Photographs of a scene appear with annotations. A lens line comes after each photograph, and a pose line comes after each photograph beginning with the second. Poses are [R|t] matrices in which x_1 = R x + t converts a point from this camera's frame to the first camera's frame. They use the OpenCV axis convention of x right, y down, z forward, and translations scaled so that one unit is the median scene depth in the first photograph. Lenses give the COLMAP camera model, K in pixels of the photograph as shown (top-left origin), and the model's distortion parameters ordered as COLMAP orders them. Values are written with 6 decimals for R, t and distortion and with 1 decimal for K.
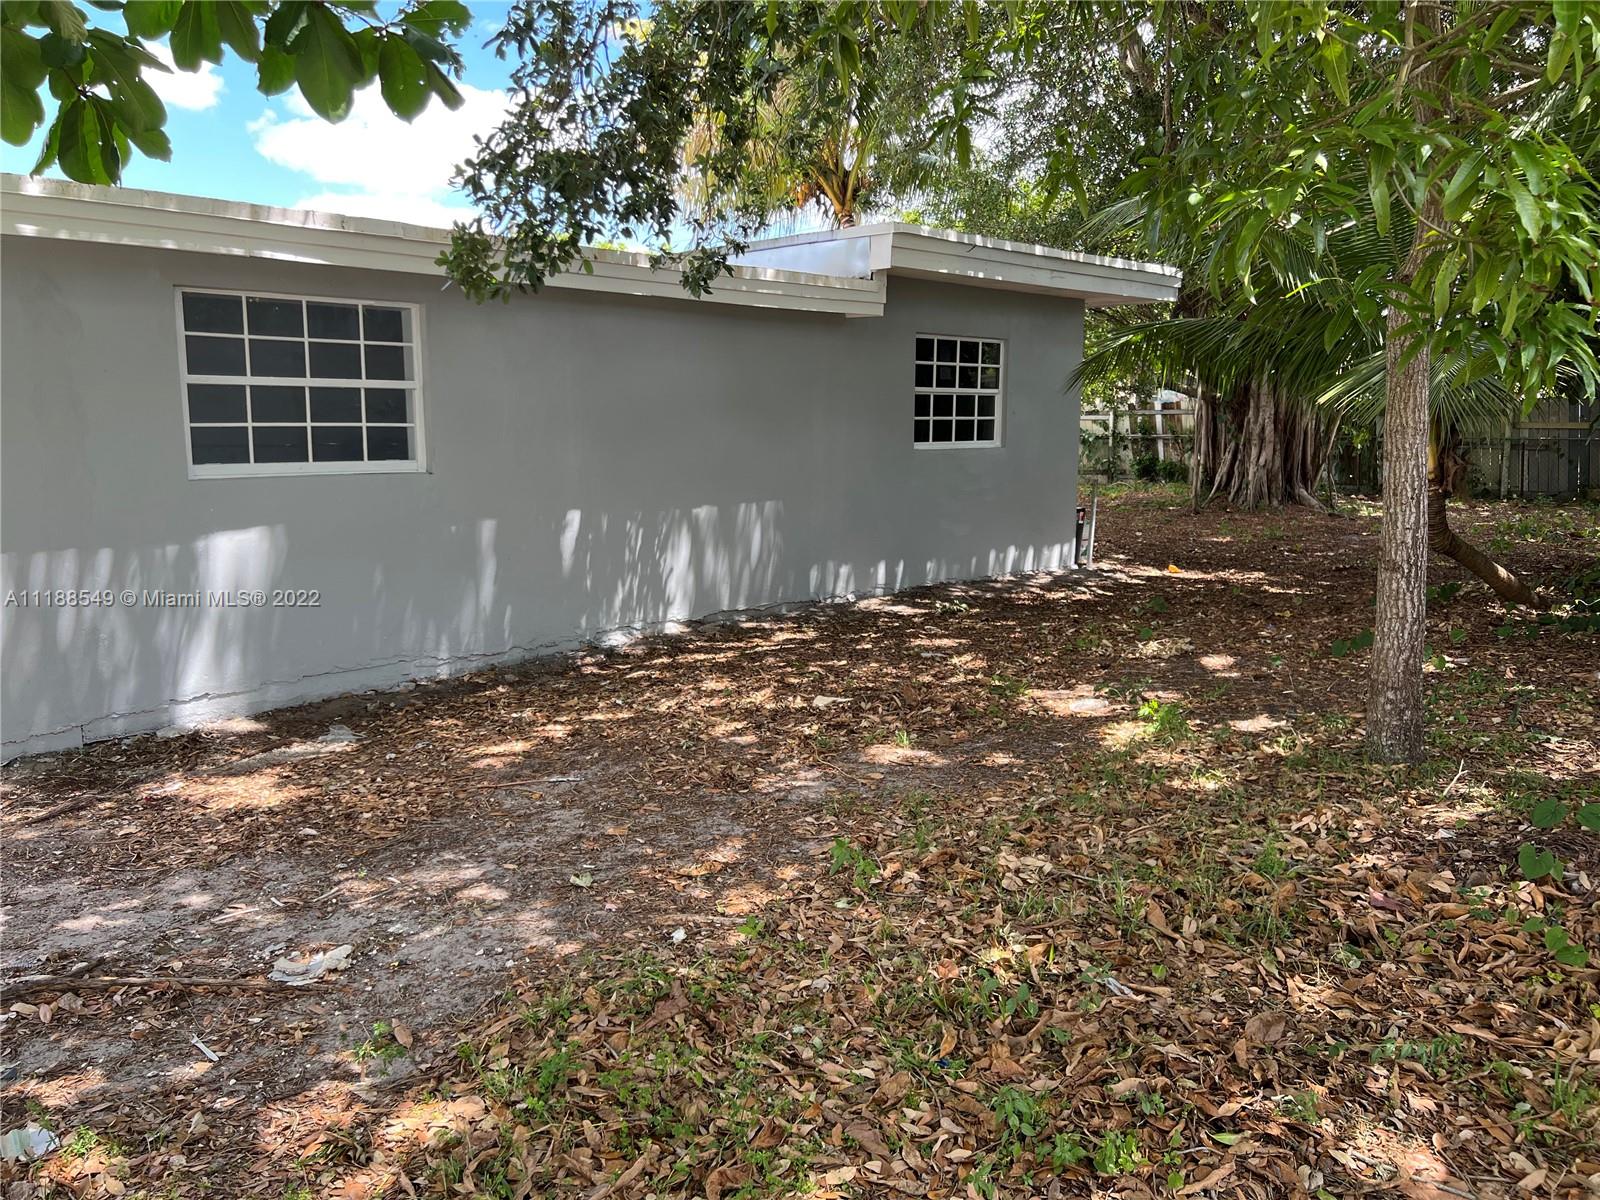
lens RADIAL K [[1179.3, 0, 800.0], [0, 1179.3, 600.0], [0, 0, 1]] dist [0.044832, -0.054733]
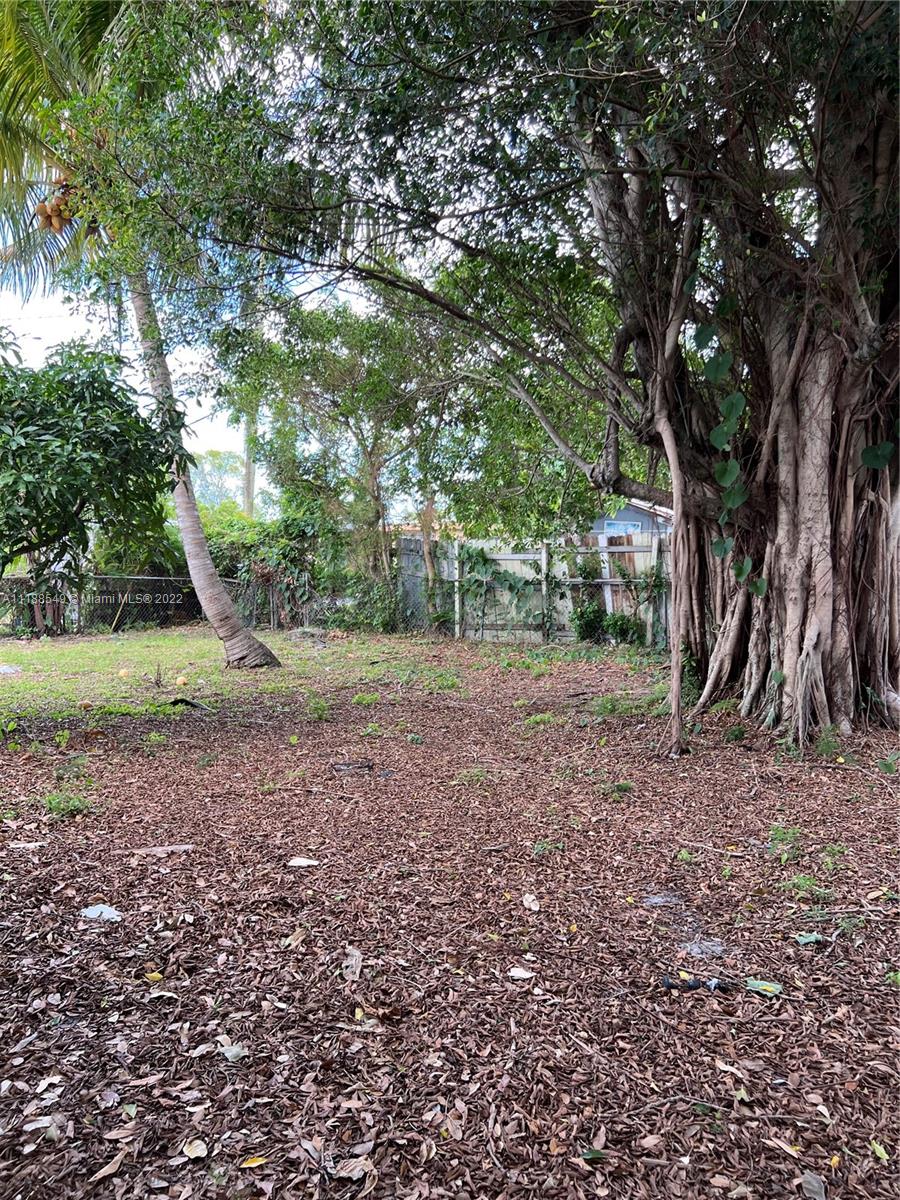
lens RADIAL K [[884.5, 0, 440.3], [0, 884.5, 602.4], [0, 0, 1]] dist [0.044832, -0.054733]
pose [[0.995066, -0.000244, 0.099212, 0.146955], [0.011380, 0.993677, -0.111697, -0.065142], [-0.098558, 0.112275, 0.988777, 0.468838]]
